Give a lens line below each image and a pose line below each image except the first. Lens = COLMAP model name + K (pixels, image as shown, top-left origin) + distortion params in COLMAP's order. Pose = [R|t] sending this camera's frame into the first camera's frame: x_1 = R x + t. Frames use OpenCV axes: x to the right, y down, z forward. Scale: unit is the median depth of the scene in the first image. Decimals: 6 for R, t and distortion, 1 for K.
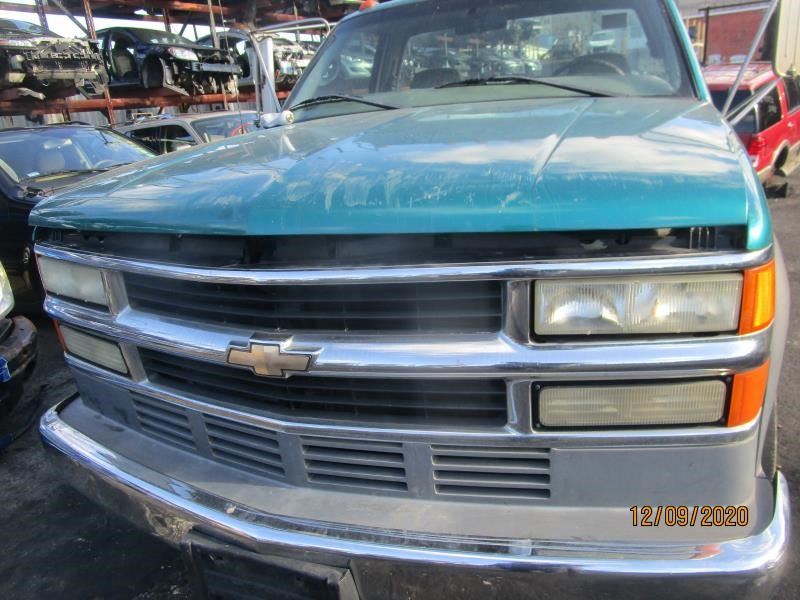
lens RADIAL K [[567.0, 0, 395.8], [0, 567.0, 298.6], [0, 0, 1]] dist [-0.025421, 0.005027]
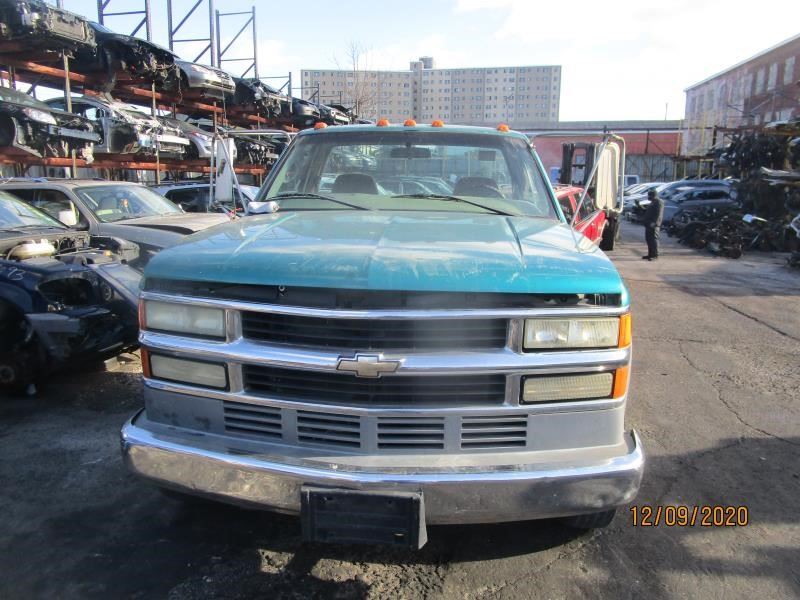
lens RADIAL K [[567.0, 0, 395.8], [0, 567.0, 298.6], [0, 0, 1]] dist [-0.025421, 0.005027]
pose [[0.954354, 0.039922, 0.295999, -0.517041], [0.001800, 0.990240, -0.139358, 0.115737], [-0.298673, 0.133529, 0.944968, -0.475809]]
